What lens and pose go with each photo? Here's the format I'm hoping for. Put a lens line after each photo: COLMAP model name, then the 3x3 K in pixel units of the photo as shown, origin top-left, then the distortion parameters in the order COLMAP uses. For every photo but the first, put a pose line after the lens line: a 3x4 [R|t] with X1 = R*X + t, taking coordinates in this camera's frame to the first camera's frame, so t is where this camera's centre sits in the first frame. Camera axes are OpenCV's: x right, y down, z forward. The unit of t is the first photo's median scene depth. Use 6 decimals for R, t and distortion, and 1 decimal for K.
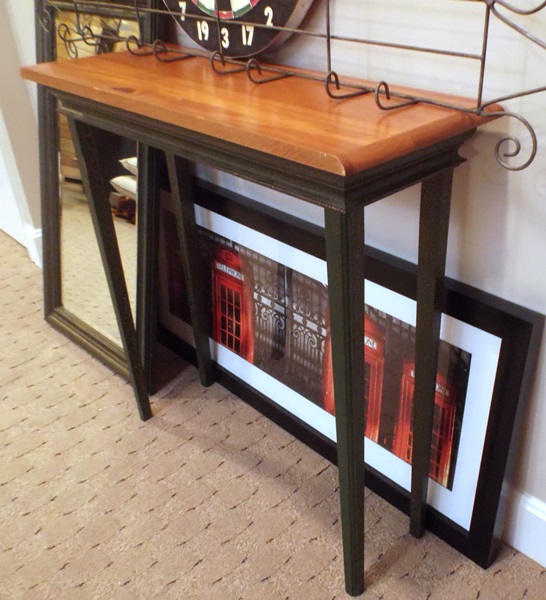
lens RADIAL K [[685.6, 0, 273.1], [0, 685.6, 303.4], [0, 0, 1]] dist [0.010707, 0.000000]
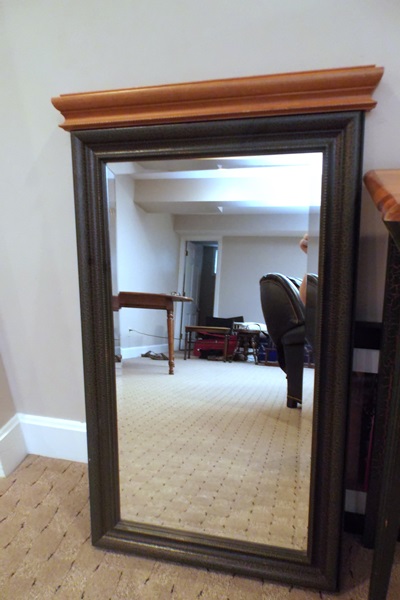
lens RADIAL K [[473.7, 0, 199.5], [0, 473.7, 297.8], [0, 0, 1]] dist [0.015756, -0.006546]
pose [[0.857759, -0.182623, 0.480518, -0.630268], [0.273935, 0.953371, -0.126659, -0.203910], [-0.434982, 0.240274, 0.867790, 0.603576]]
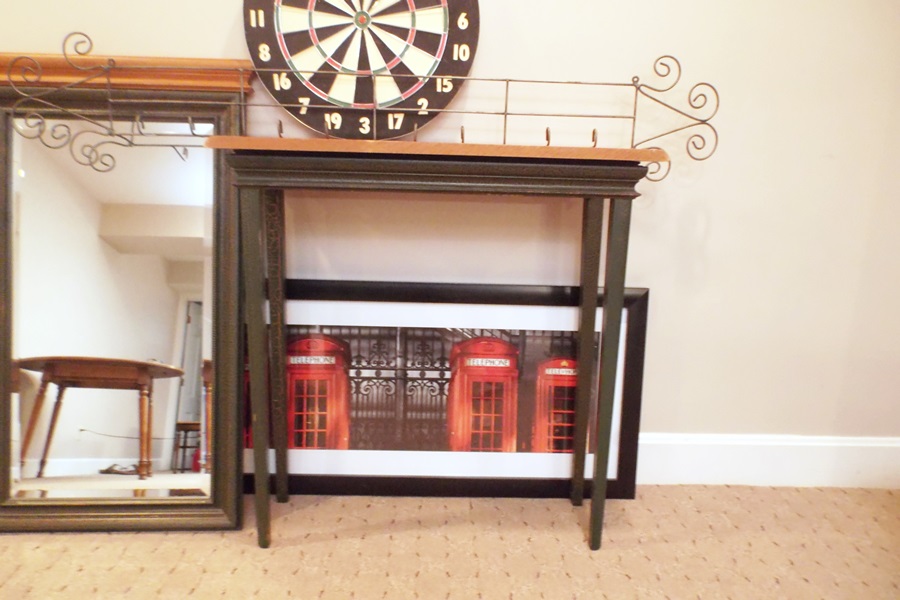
lens RADIAL K [[710.6, 0, 448.1], [0, 710.6, 299.9], [0, 0, 1]] dist [0.015756, -0.006546]
pose [[0.663323, -0.102977, 0.741214, -0.761739], [0.322562, 0.933093, -0.159030, 0.110141], [-0.675246, 0.344576, 0.652158, 0.179324]]
